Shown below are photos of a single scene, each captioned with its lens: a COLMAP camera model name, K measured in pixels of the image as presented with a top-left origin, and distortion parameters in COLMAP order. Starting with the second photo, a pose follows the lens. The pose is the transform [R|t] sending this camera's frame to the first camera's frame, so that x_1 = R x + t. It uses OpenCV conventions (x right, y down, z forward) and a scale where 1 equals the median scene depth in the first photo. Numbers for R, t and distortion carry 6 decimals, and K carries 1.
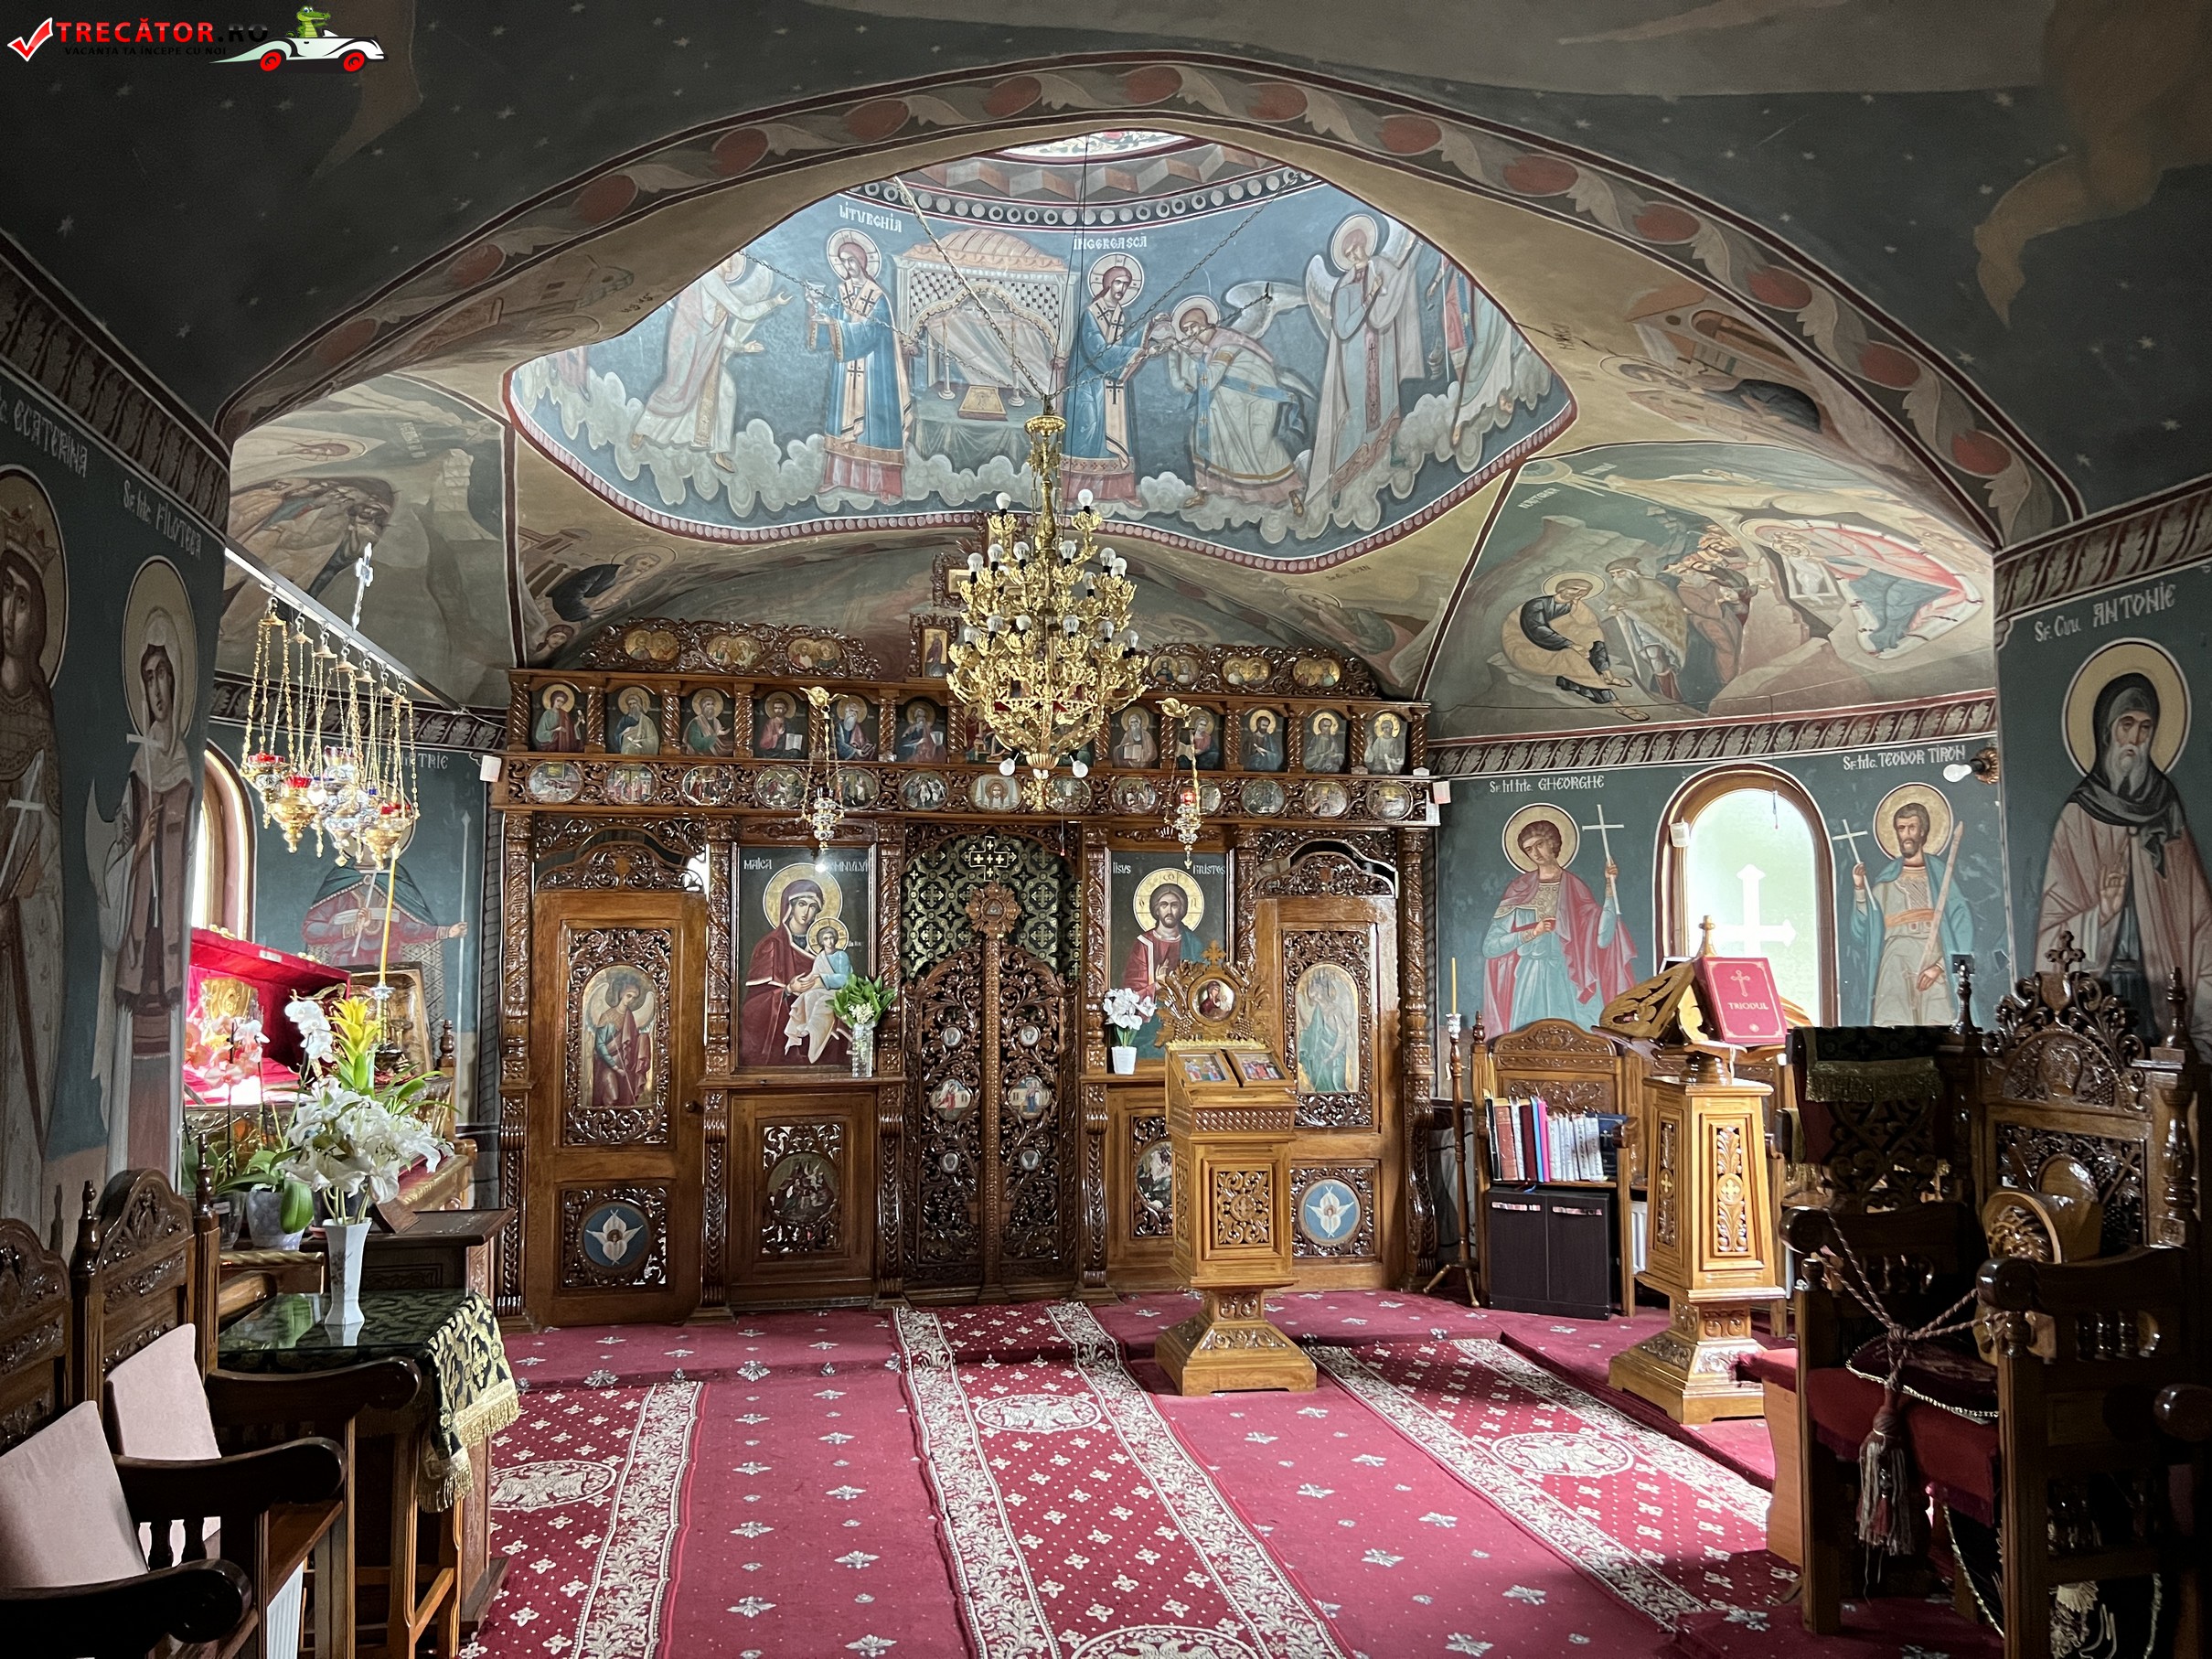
lens RADIAL K [[1661.9, 0, 1105.8], [0, 1661.9, 840.0], [0, 0, 1]] dist [0.014723, -0.006618]
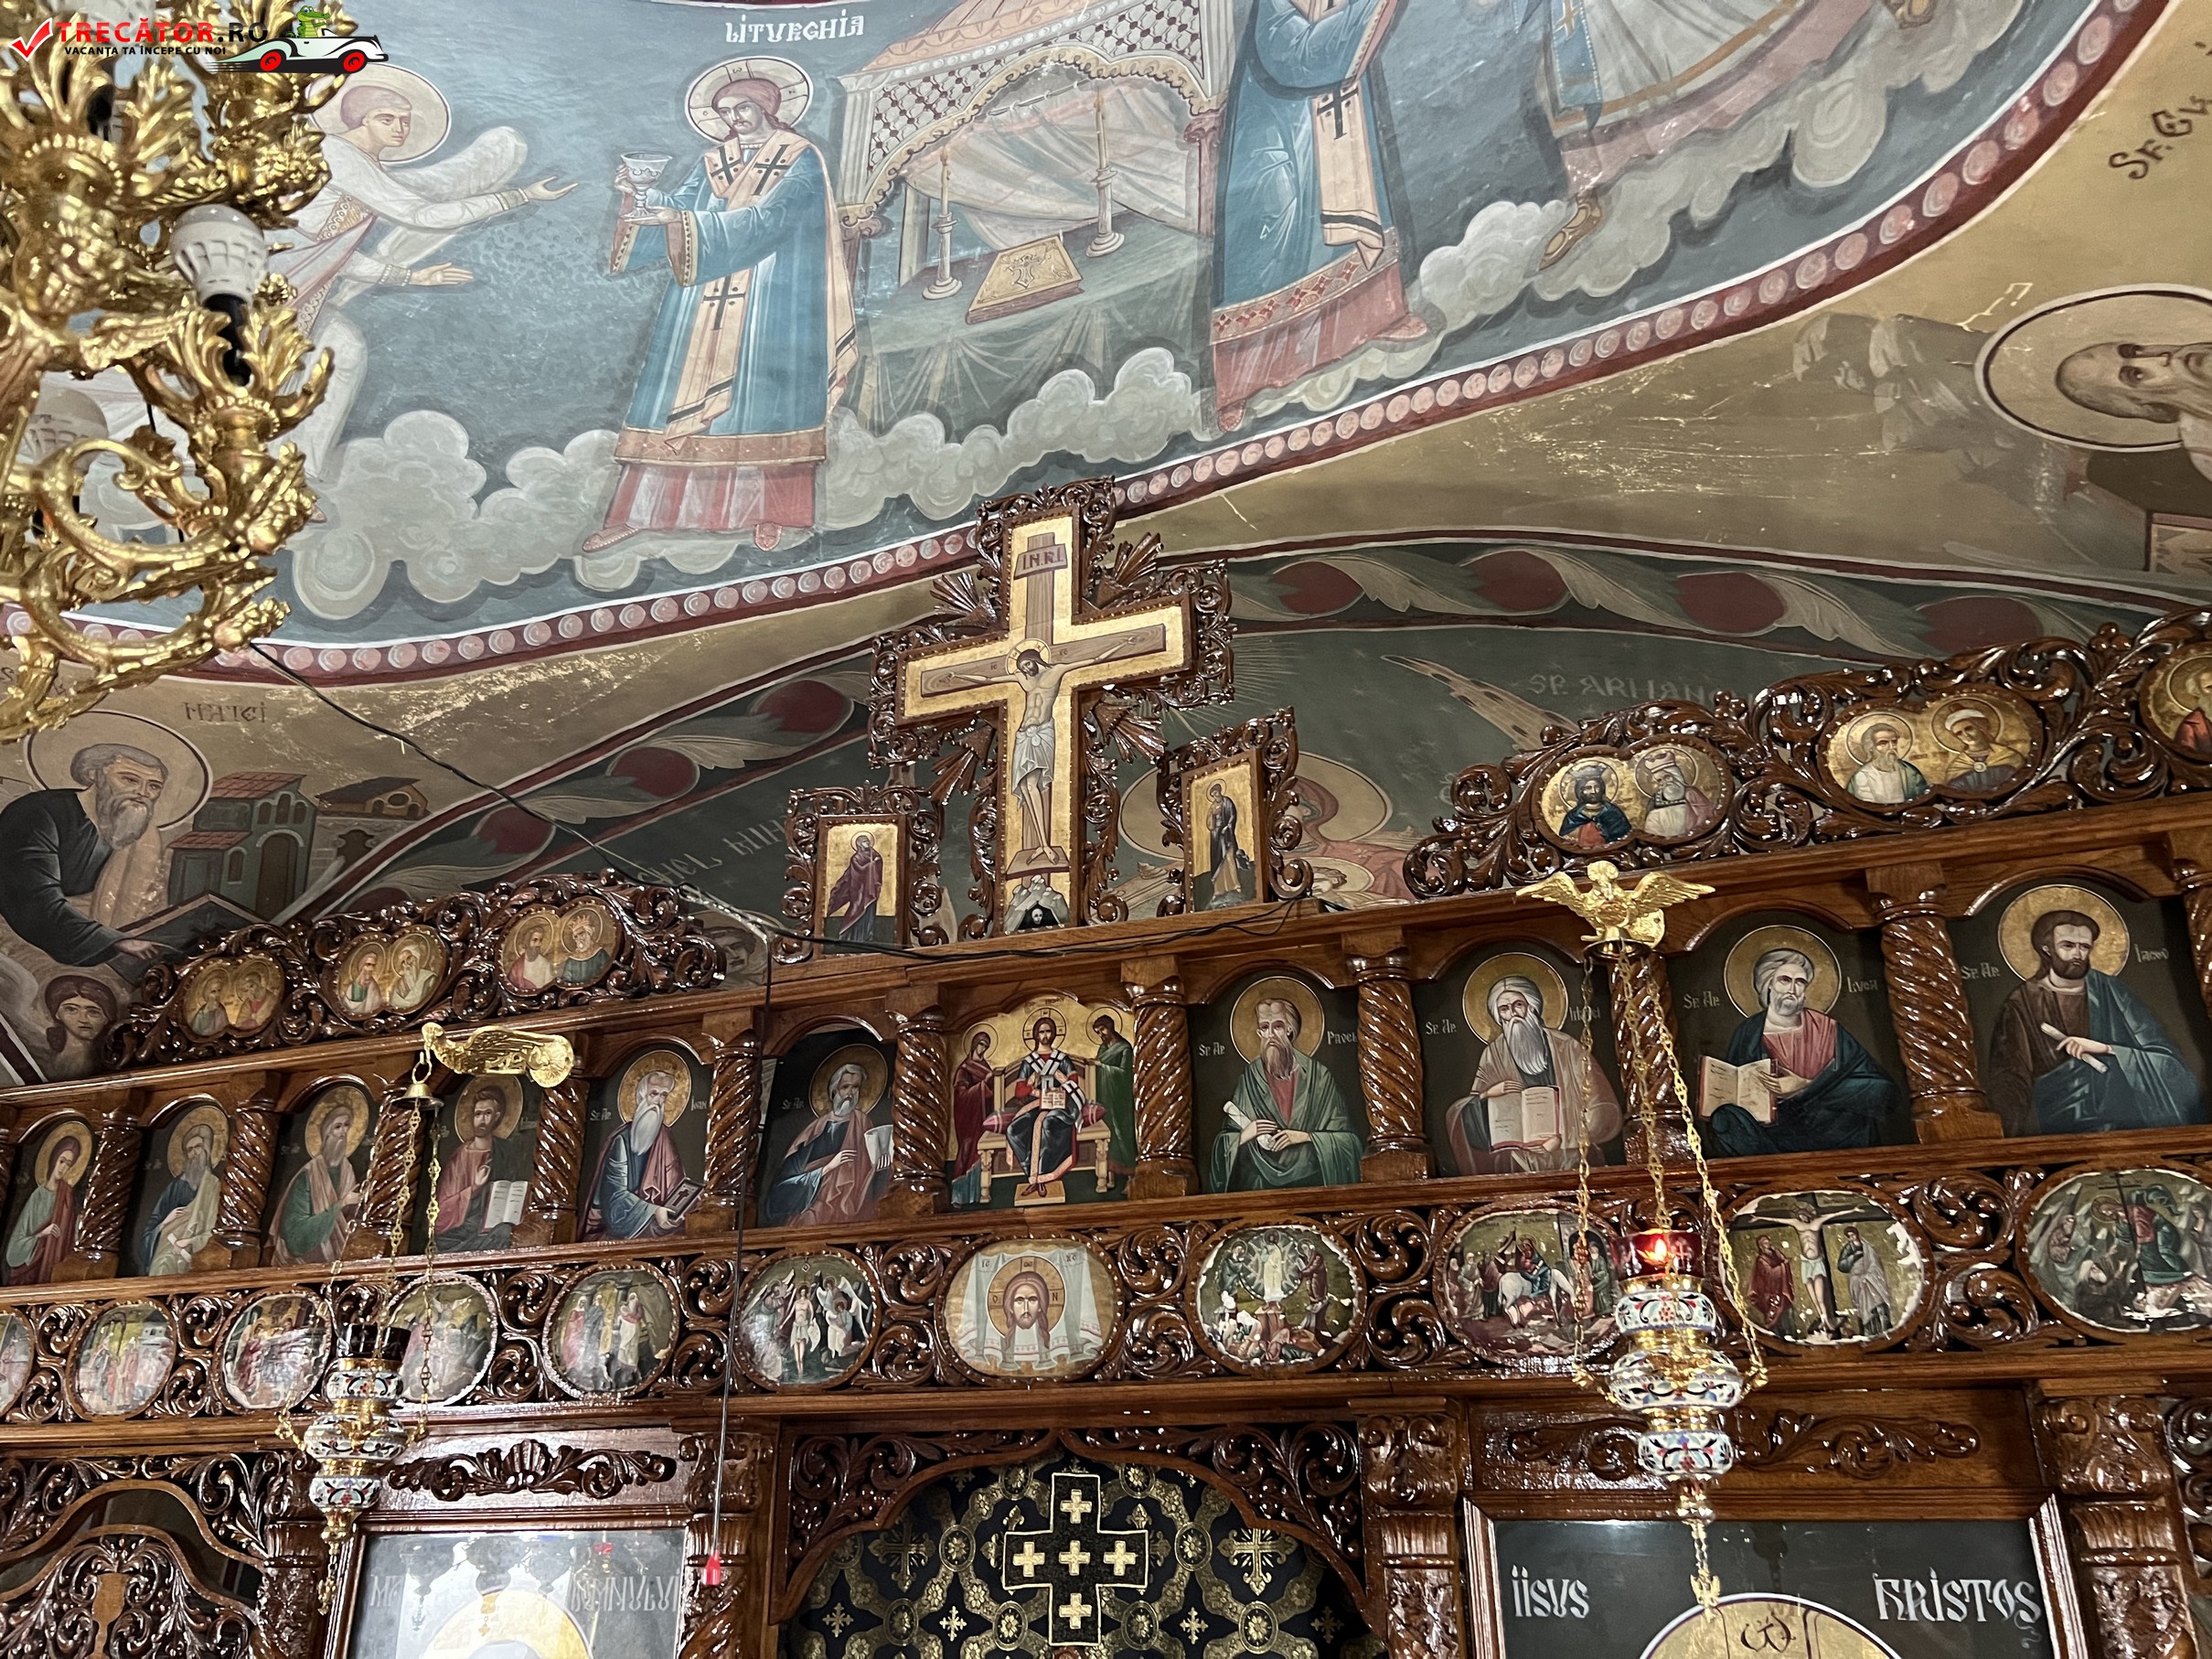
lens RADIAL K [[1661.9, 0, 1103.5], [0, 1661.9, 821.7], [0, 0, 1]] dist [0.014723, -0.006618]
pose [[0.830361, -0.232015, -0.506625, 0.110192], [0.029498, 0.926220, -0.375827, 0.002019], [0.556444, 0.297128, 0.775942, 0.757467]]
